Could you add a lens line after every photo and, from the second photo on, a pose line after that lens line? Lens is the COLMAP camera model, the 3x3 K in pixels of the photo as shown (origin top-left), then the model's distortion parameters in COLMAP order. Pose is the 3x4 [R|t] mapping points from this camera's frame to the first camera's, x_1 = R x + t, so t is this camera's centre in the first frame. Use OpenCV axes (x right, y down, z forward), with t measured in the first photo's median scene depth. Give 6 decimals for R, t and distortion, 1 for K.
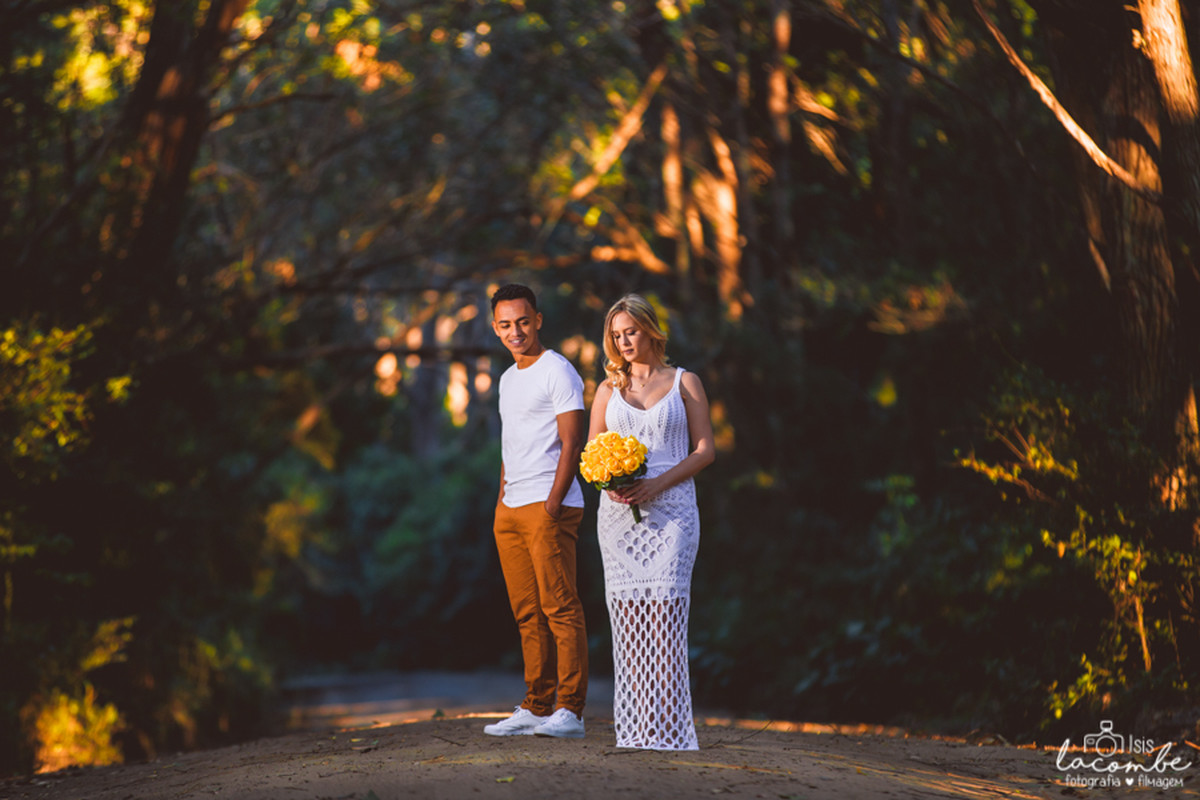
lens RADIAL K [[7181.5, 0, 600.0], [0, 7181.5, 400.0], [0, 0, 1]] dist [1.602430, 2.084215]
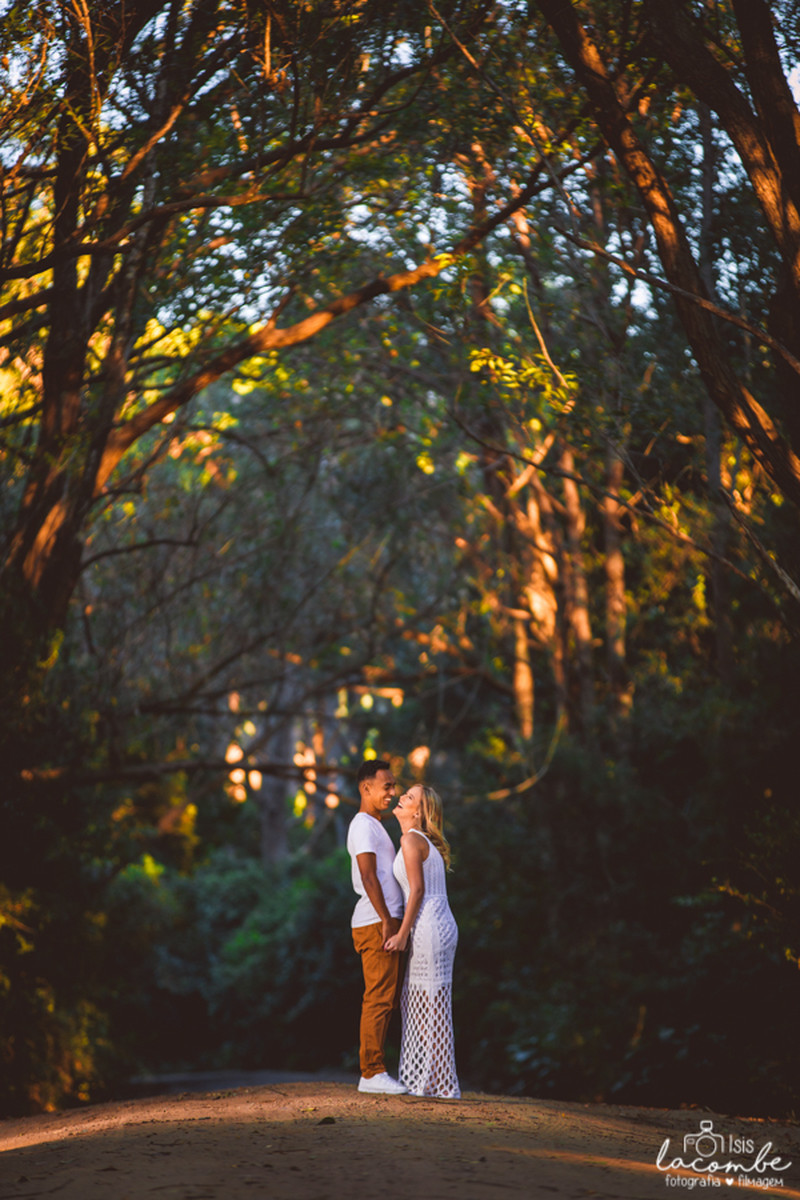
lens RADIAL K [[7038.0, 0, 400.0], [0, 7038.0, 600.0], [0, 0, 1]] dist [0.835463, 17.847403]
pose [[0.999775, 0.020000, -0.007072, 0.004760], [-0.020199, 0.999366, -0.029321, -0.003528], [0.006481, 0.029457, 0.999545, -0.161834]]
